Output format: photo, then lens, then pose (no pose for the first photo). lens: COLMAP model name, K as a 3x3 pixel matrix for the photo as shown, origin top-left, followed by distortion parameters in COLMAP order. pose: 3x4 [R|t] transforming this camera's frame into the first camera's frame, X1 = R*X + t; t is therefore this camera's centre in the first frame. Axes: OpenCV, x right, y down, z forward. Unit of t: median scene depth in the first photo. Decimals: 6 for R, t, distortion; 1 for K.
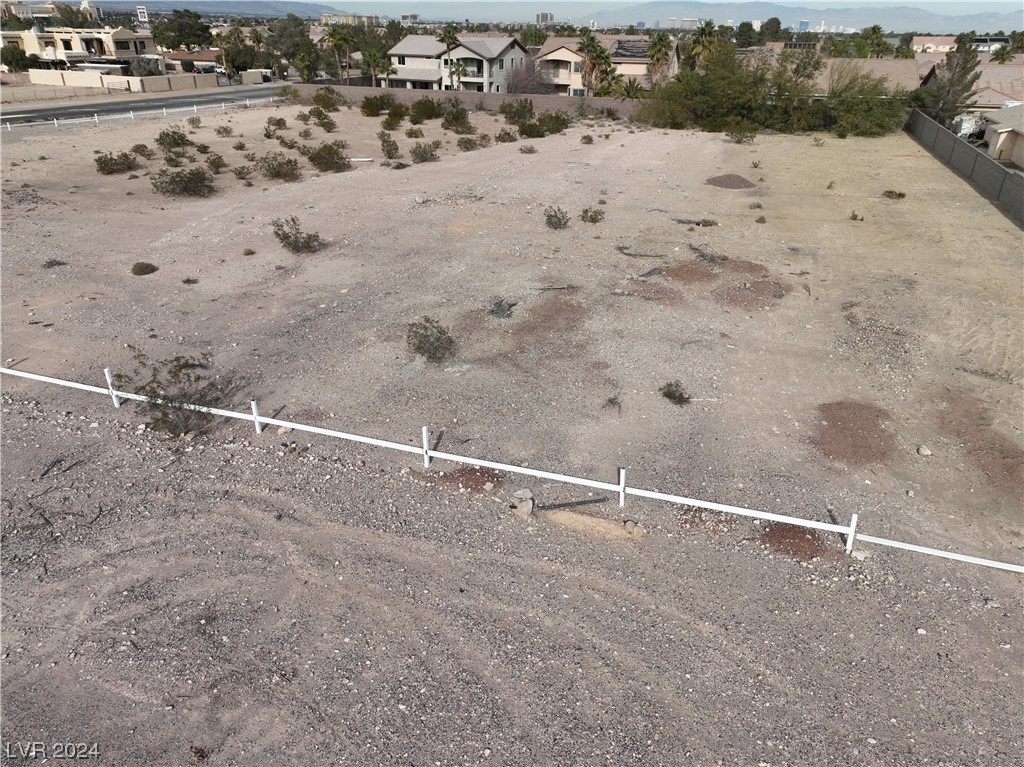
lens RADIAL K [[719.2, 0, 515.6], [0, 719.2, 384.3], [0, 0, 1]] dist [-0.004849, 0.024395]
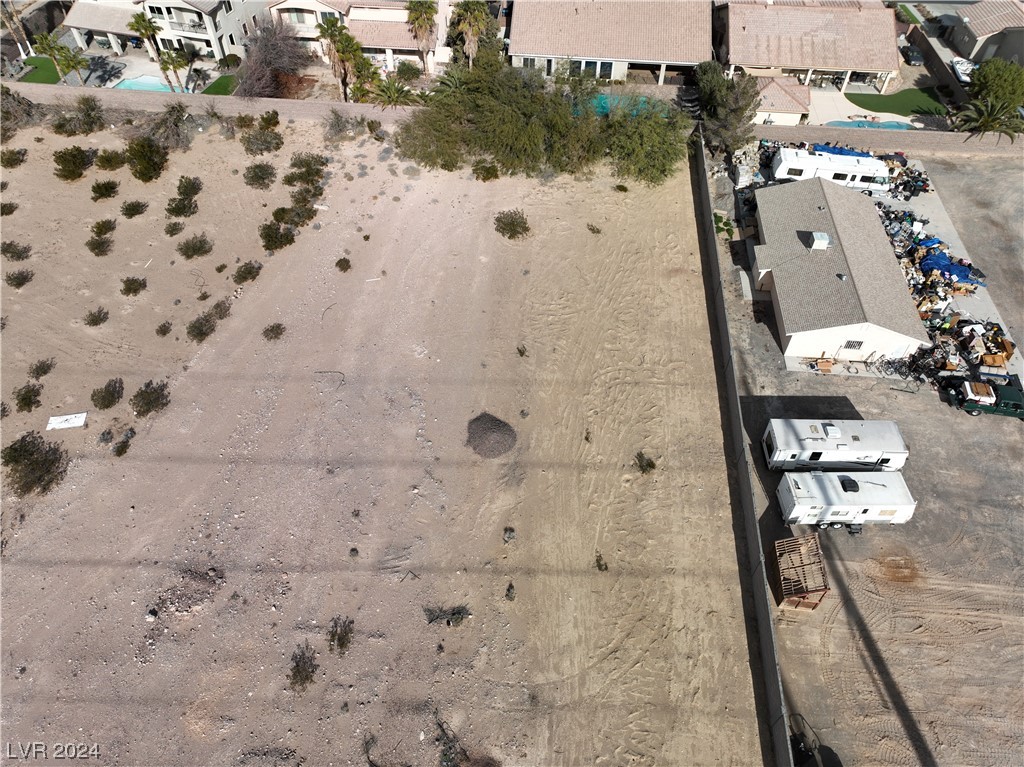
lens RADIAL K [[721.9, 0, 514.6], [0, 721.9, 382.0], [0, 0, 1]] dist [-0.002975, 0.022812]
pose [[0.972203, -0.174813, 0.155764, 0.307320], [0.105442, 0.920861, 0.375363, -1.127051], [-0.209056, -0.348505, 0.913696, 0.227050]]
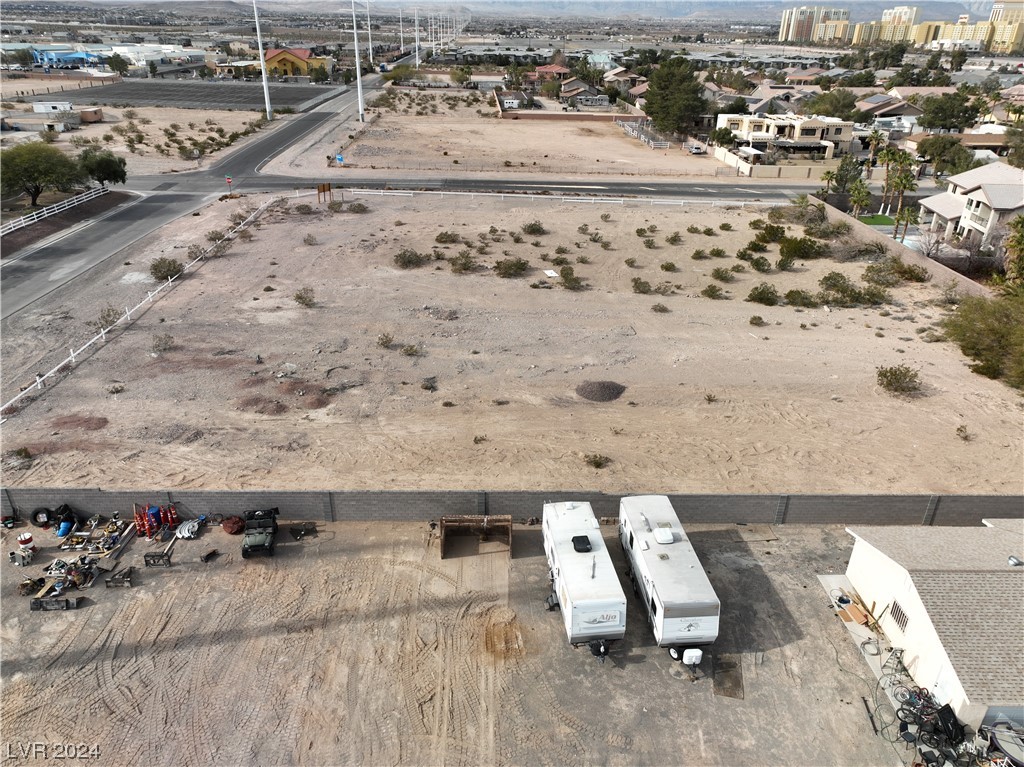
lens RADIAL K [[719.2, 0, 515.6], [0, 719.2, 384.3], [0, 0, 1]] dist [-0.004849, 0.024395]
pose [[0.349564, 0.408779, -0.843033, 1.844245], [-0.427709, 0.870193, 0.244599, -0.794159], [0.833589, 0.275070, 0.479026, 0.614599]]
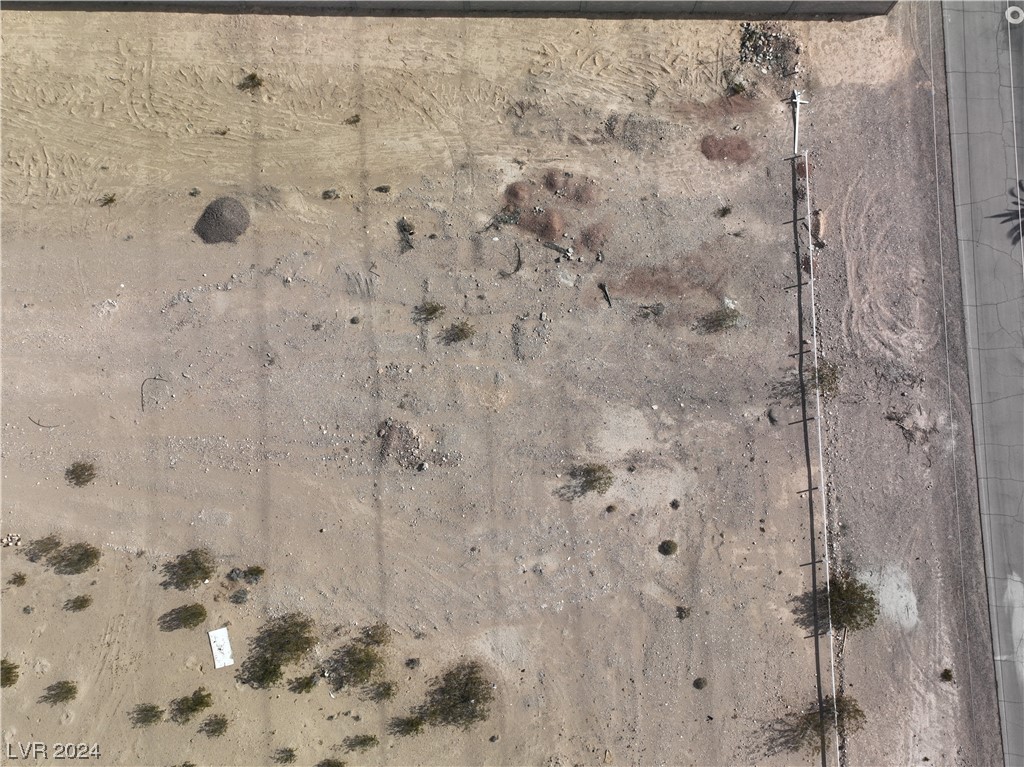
lens RADIAL K [[721.9, 0, 514.6], [0, 721.9, 382.0], [0, 0, 1]] dist [-0.002975, 0.022812]
pose [[-0.317170, -0.941039, 0.117685, -0.252755], [0.413206, -0.025429, 0.910283, -1.650172], [-0.853618, 0.337342, 0.396908, 0.536323]]
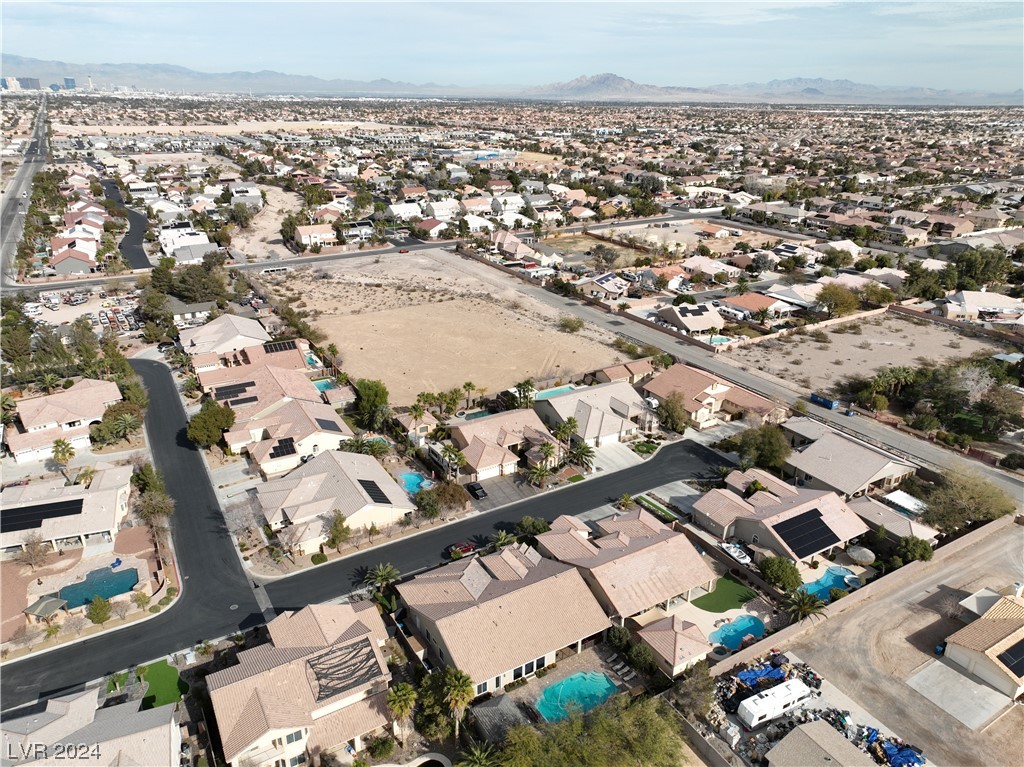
lens RADIAL K [[719.2, 0, 515.6], [0, 719.2, 384.3], [0, 0, 1]] dist [-0.004849, 0.024395]
pose [[0.649097, -0.298039, 0.699889, -0.624405], [0.341711, 0.936241, 0.081773, -2.558225], [-0.679636, 0.186081, 0.709555, 0.646017]]
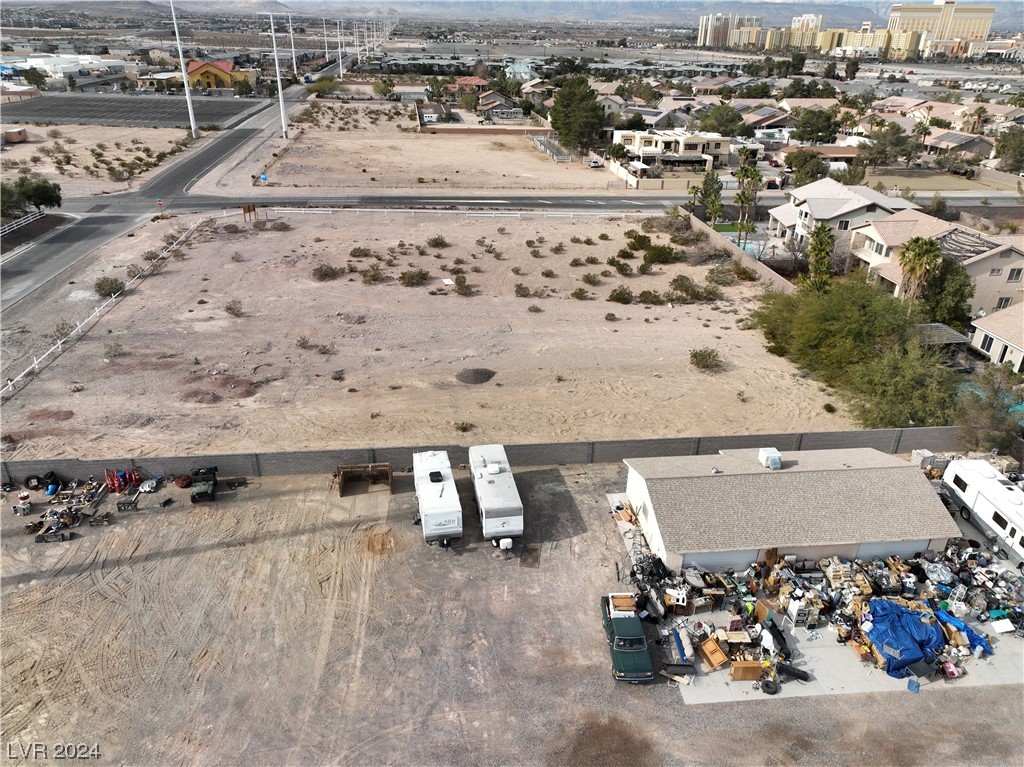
lens RADIAL K [[720.3, 0, 515.7], [0, 720.3, 382.3], [0, 0, 1]] dist [-0.005353, 0.023376]
pose [[0.430568, 0.390605, -0.813658, 2.308644], [-0.412931, 0.886871, 0.207239, -0.932761], [0.802558, 0.246754, 0.543151, 0.528607]]
